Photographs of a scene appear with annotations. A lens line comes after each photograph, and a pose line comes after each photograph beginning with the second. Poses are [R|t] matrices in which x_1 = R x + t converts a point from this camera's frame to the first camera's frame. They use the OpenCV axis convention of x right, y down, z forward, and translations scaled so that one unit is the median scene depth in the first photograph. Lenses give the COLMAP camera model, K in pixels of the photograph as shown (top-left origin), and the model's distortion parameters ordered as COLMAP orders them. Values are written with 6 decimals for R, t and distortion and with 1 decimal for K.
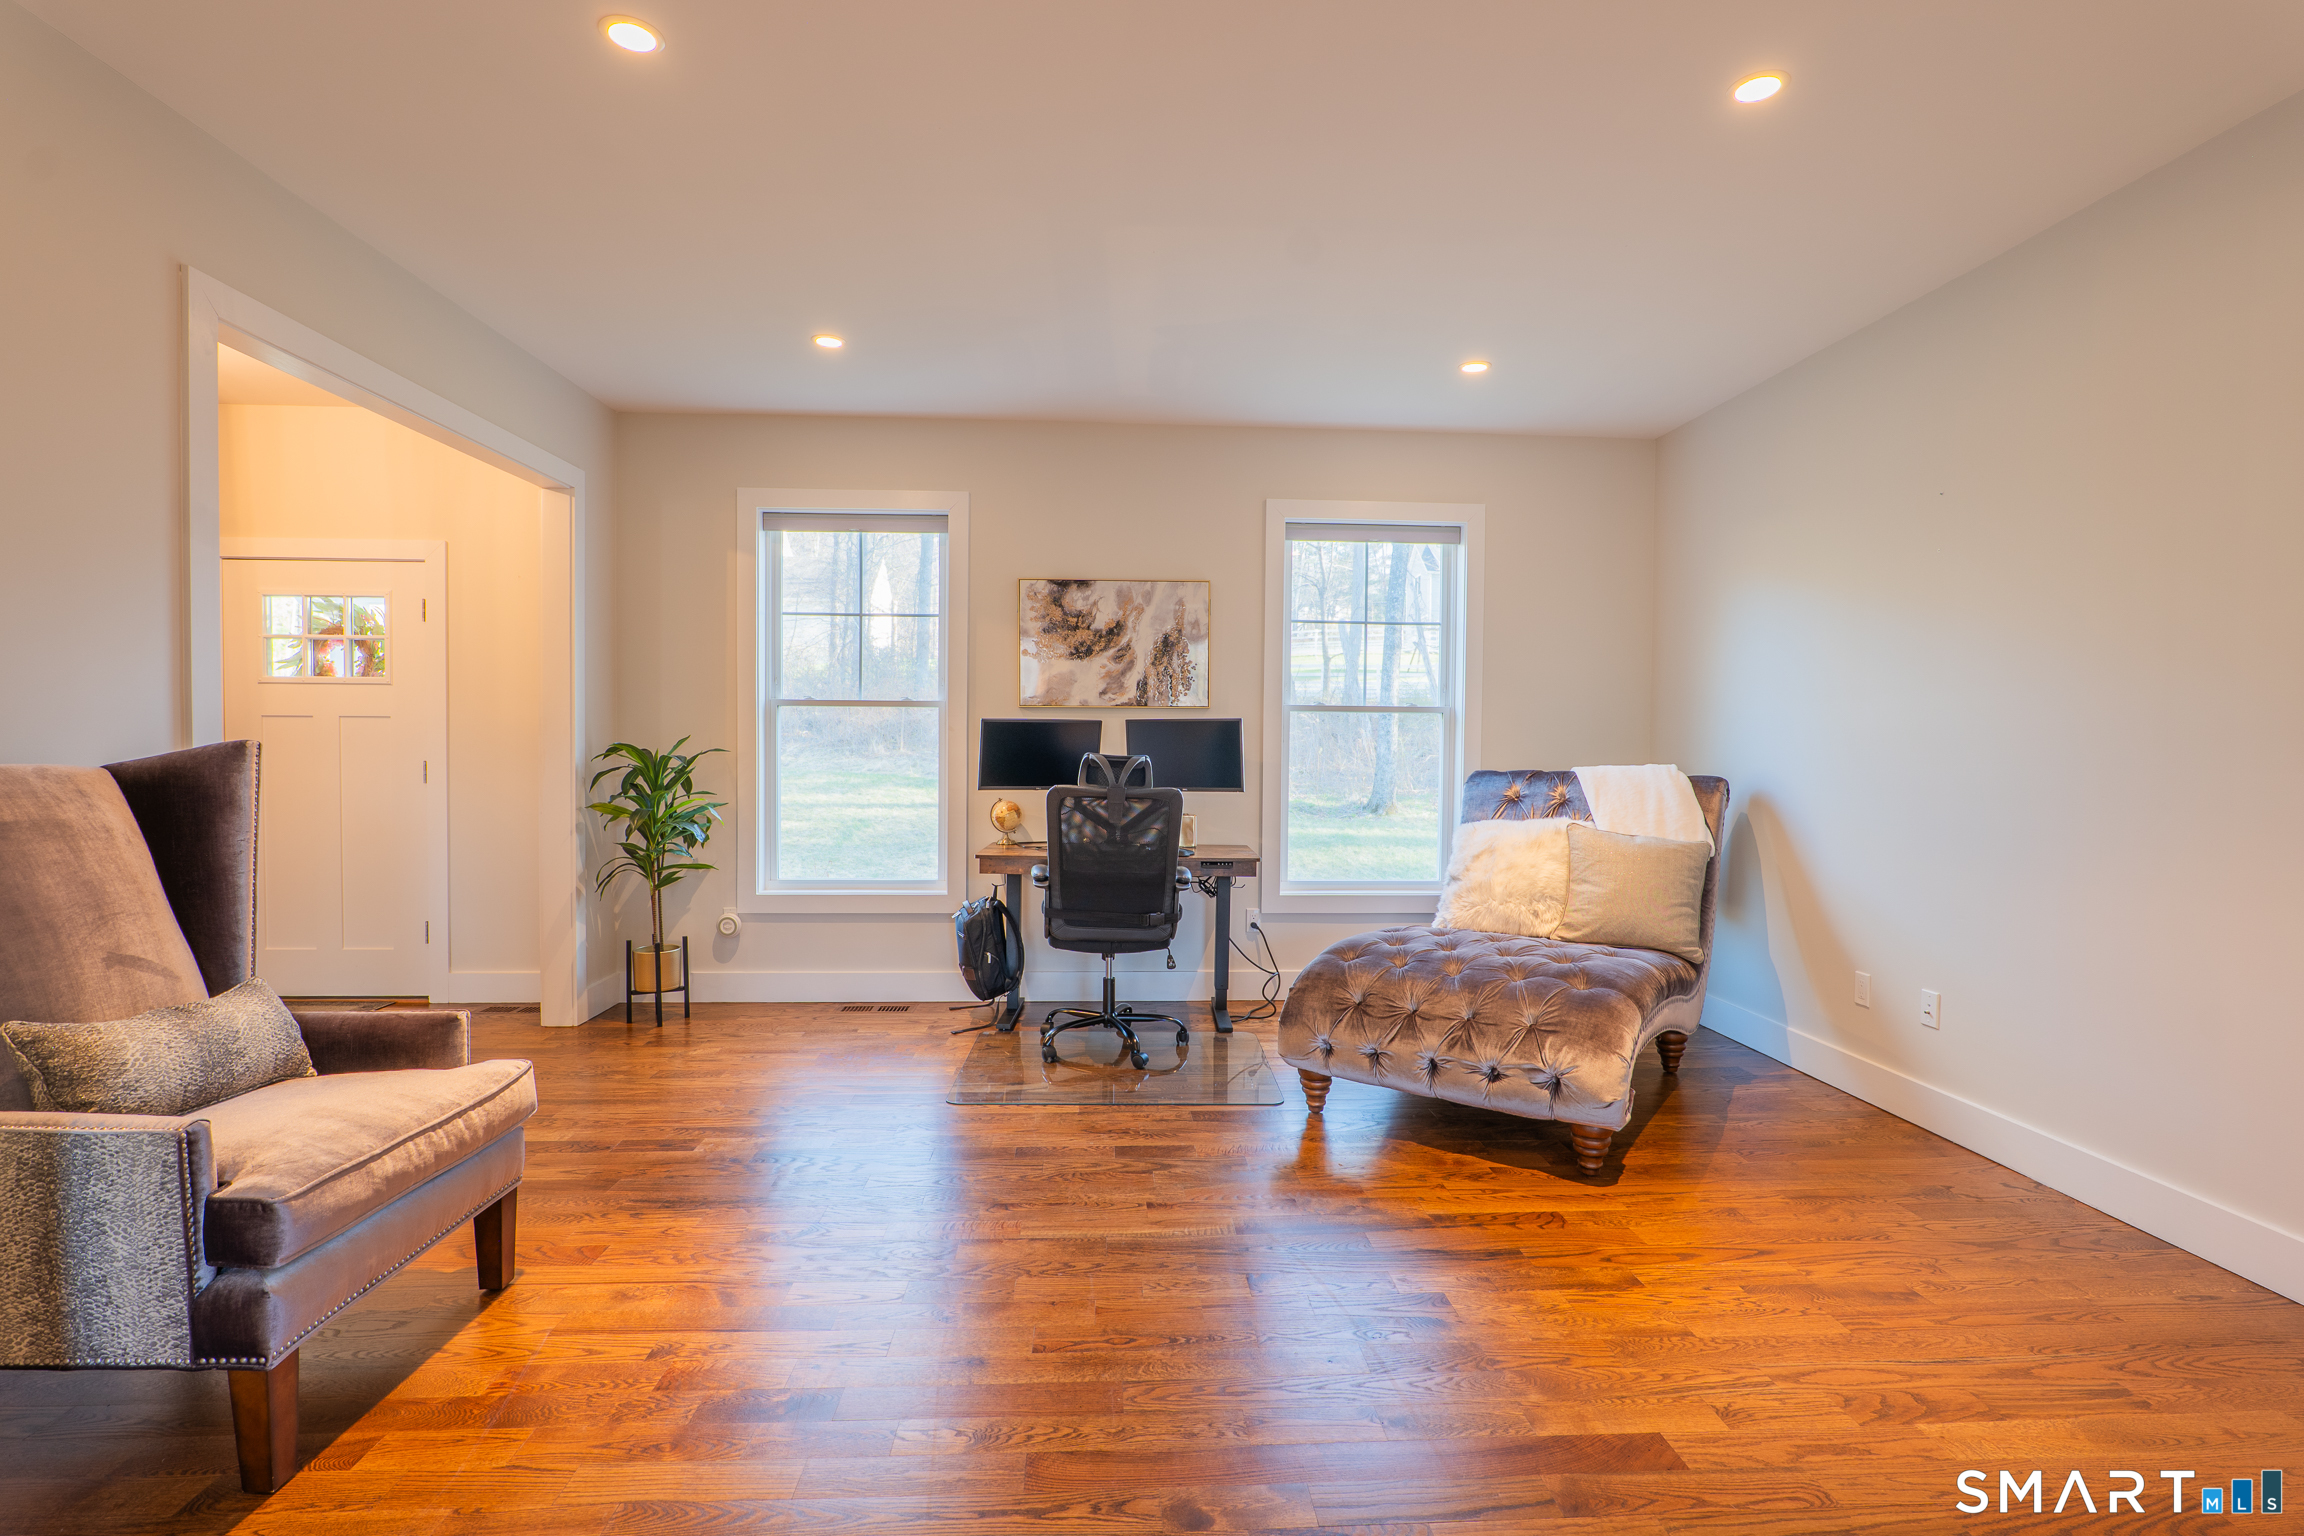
lens RADIAL K [[1087.2, 0, 1155.3], [0, 1087.2, 768.2], [0, 0, 1]] dist [-0.012132, 0.002622]
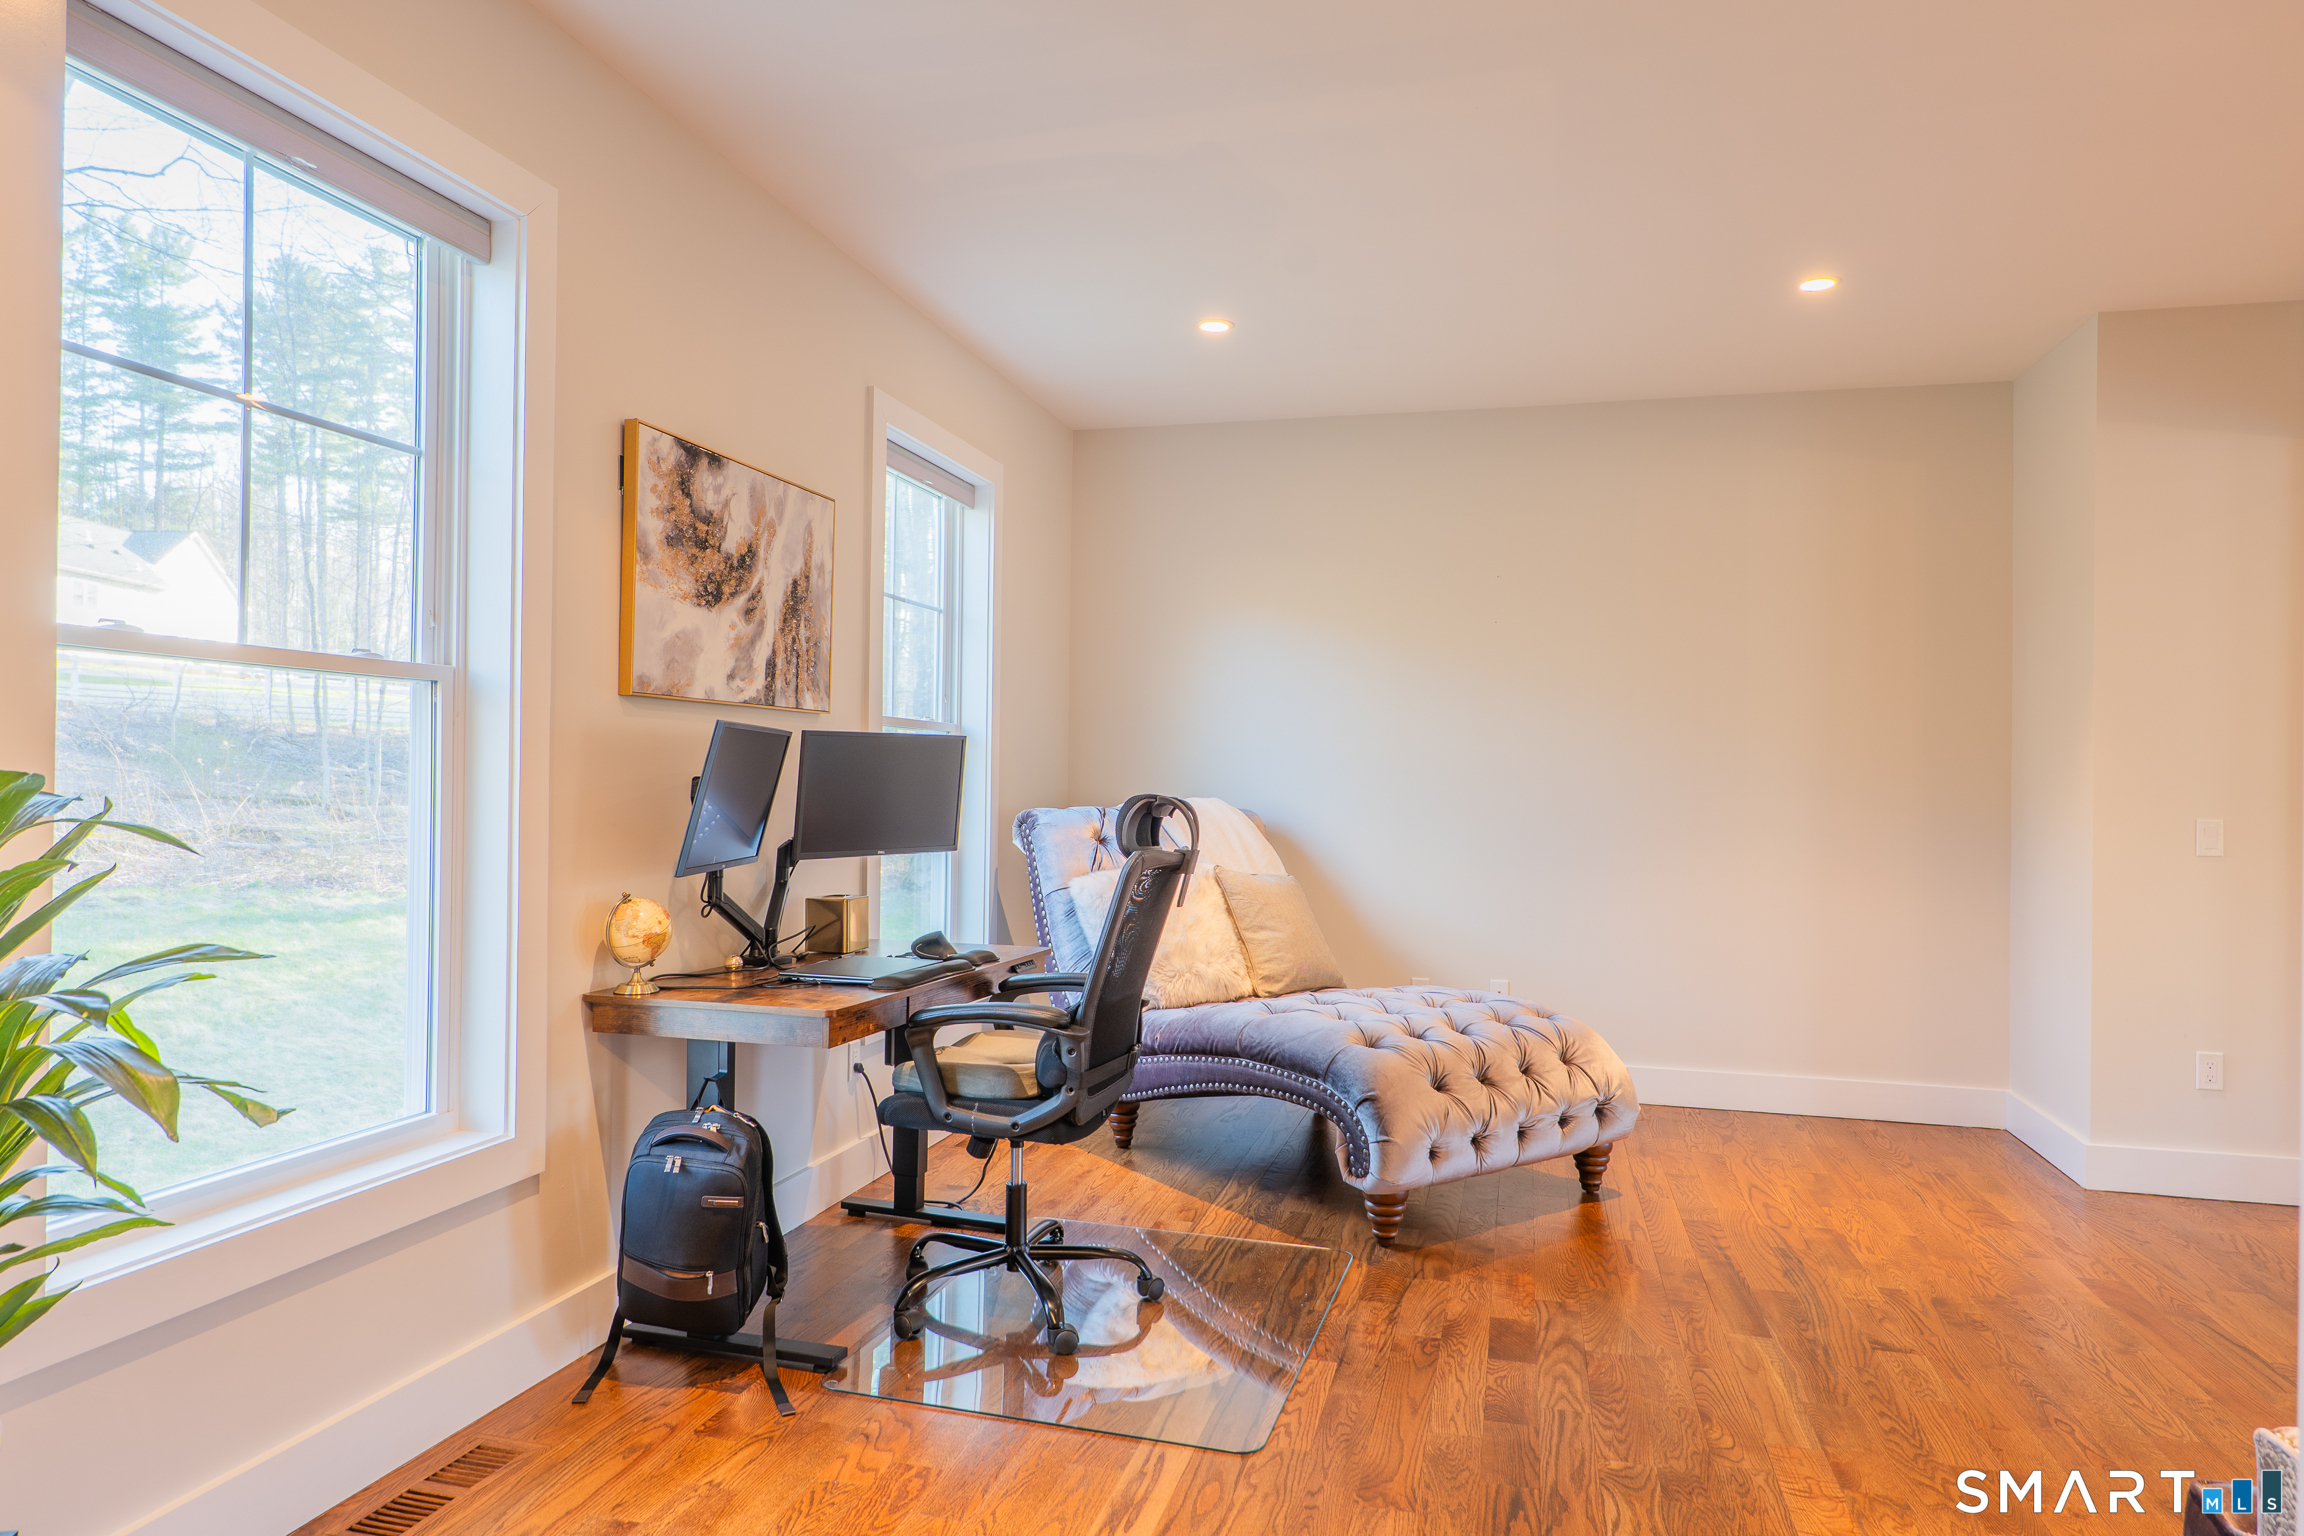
lens RADIAL K [[1411.5, 0, 1148.1], [0, 1411.5, 771.3], [0, 0, 1]] dist [0.000298, 0.000779]
pose [[0.308513, 0.002762, 0.951216, -0.632128], [0.012331, 0.999900, -0.006903, -0.016535], [-0.951140, 0.013859, 0.308448, 0.602552]]
